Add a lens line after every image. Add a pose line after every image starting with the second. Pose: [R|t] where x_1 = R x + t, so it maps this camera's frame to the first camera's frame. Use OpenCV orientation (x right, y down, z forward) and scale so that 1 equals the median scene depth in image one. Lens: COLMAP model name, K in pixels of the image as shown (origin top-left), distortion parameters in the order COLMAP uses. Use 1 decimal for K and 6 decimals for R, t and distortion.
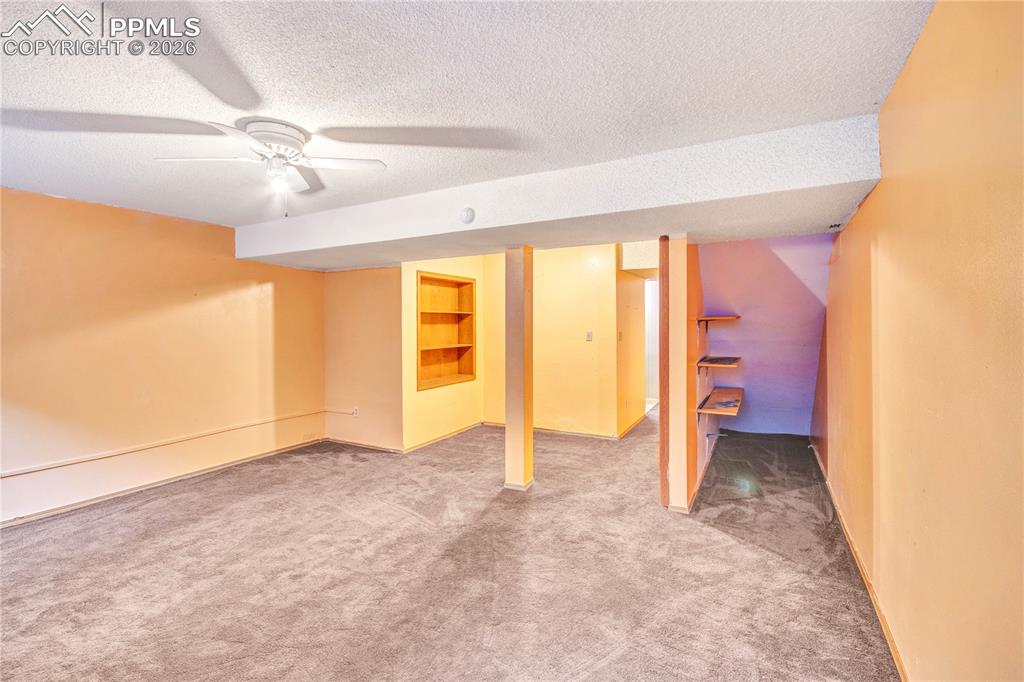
lens RADIAL K [[455.3, 0, 511.2], [0, 455.3, 320.4], [0, 0, 1]] dist [0.000881, 0.000093]
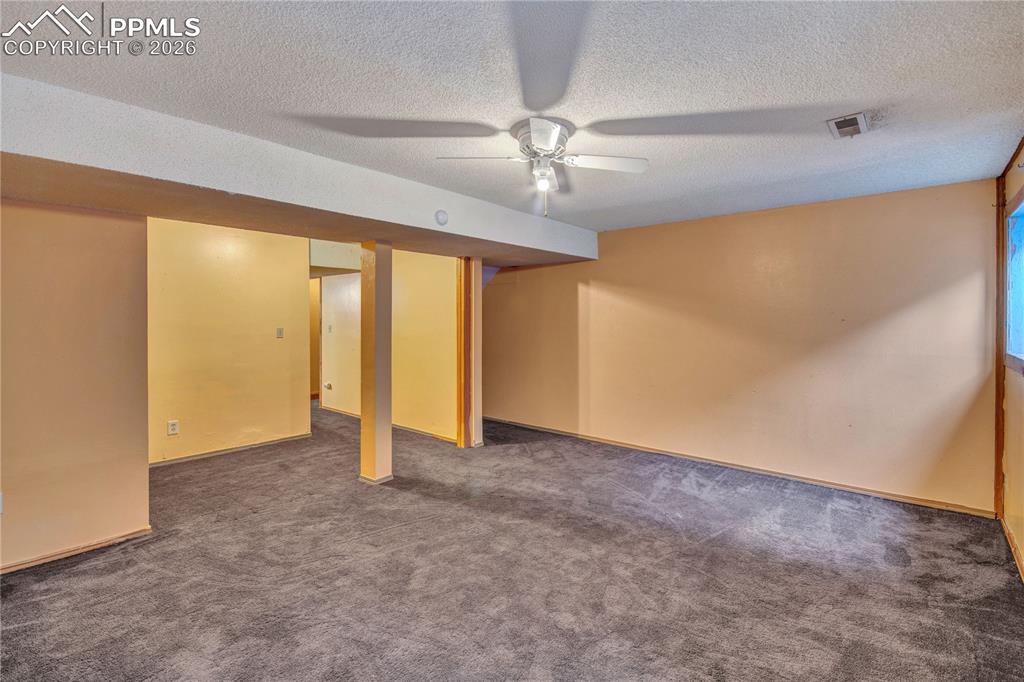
lens RADIAL K [[455.3, 0, 511.2], [0, 455.3, 320.4], [0, 0, 1]] dist [0.000881, 0.000093]
pose [[0.220077, -0.001960, 0.975481, -0.988091], [-0.006107, 0.999976, 0.003387, 0.005511], [-0.975463, -0.006703, 0.220059, 0.540229]]
